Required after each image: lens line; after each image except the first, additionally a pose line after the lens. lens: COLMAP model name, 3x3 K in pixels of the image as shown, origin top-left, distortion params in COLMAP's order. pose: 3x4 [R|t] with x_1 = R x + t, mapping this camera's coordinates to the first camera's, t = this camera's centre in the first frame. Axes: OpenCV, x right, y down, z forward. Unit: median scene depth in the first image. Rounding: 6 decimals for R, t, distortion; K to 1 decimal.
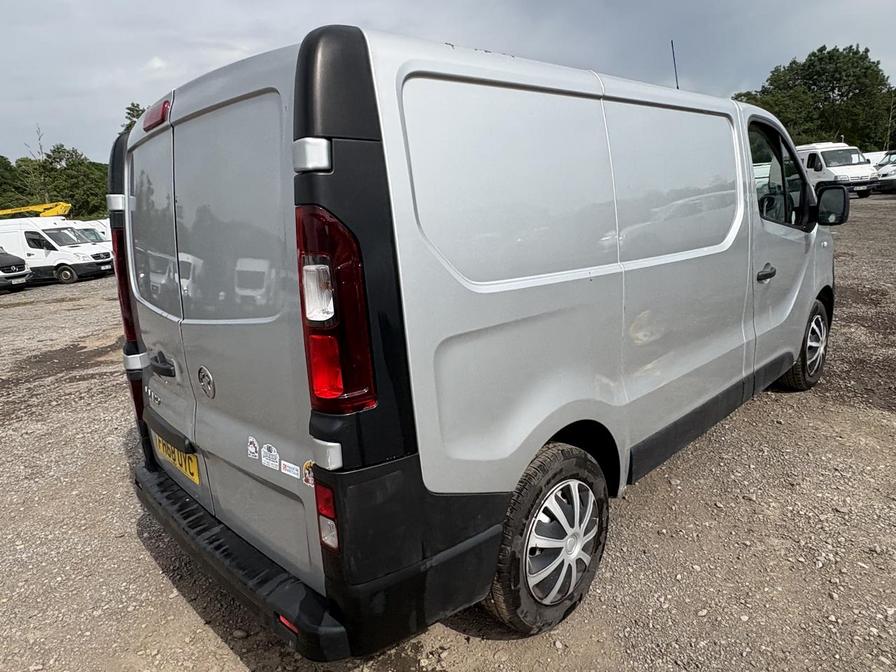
lens RADIAL K [[573.3, 0, 448.1], [0, 573.3, 329.8], [0, 0, 1]] dist [0.003609, 0.000561]
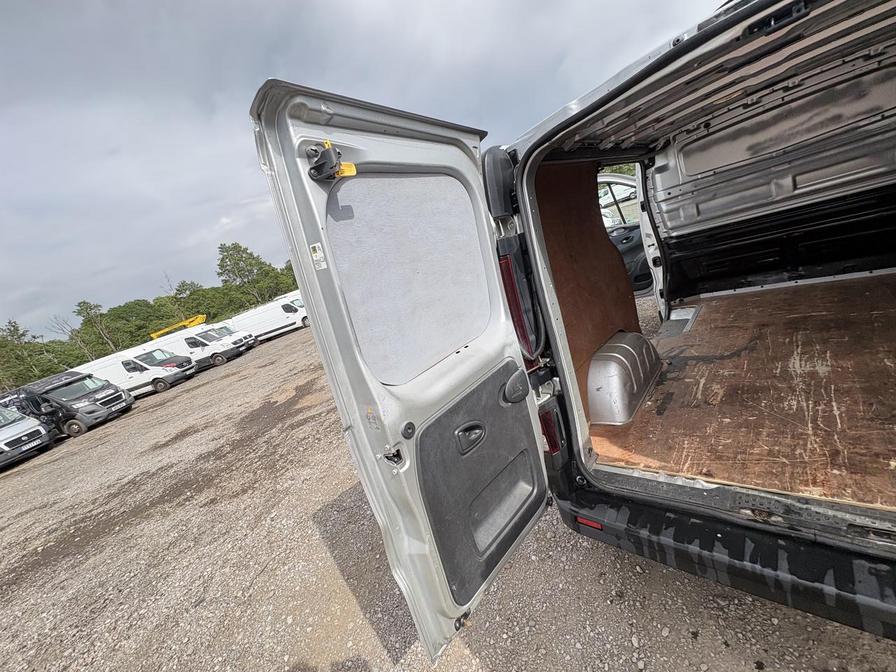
lens RADIAL K [[358.0, 0, 449.2], [0, 358.0, 334.6], [0, 0, 1]] dist [0.001895, 0.000032]
pose [[0.967332, -0.252899, 0.017633, -0.082492], [0.252894, 0.967491, 0.002519, -0.009316], [-0.017697, 0.002022, 0.999841, 0.051664]]
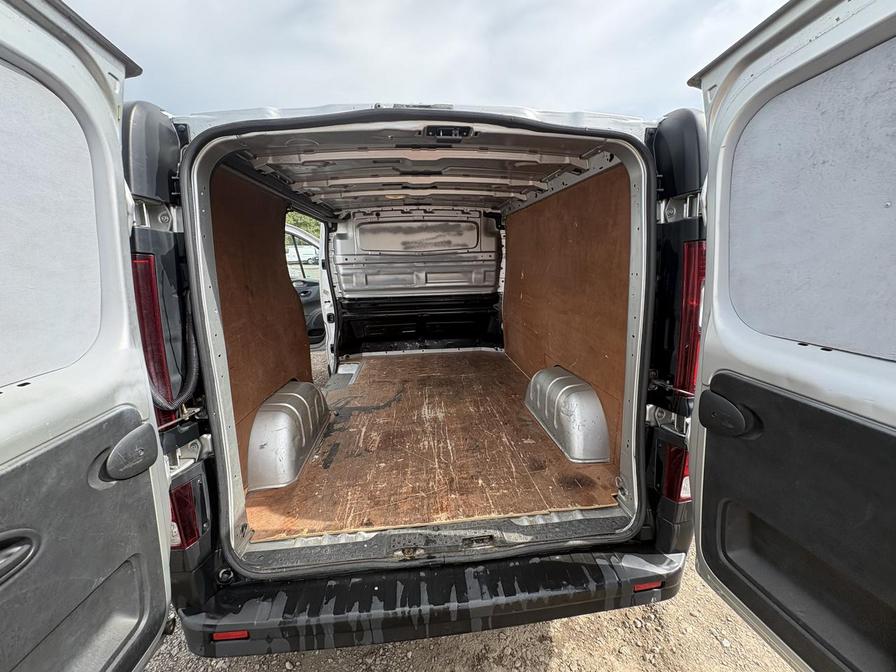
lens RADIAL K [[358.0, 0, 449.2], [0, 358.0, 334.6], [0, 0, 1]] dist [0.001895, 0.000032]
pose [[0.617031, -0.108109, 0.779477, -0.080358], [0.134545, 0.990427, 0.030861, -0.006881], [-0.775352, 0.085832, 0.625670, 0.060542]]
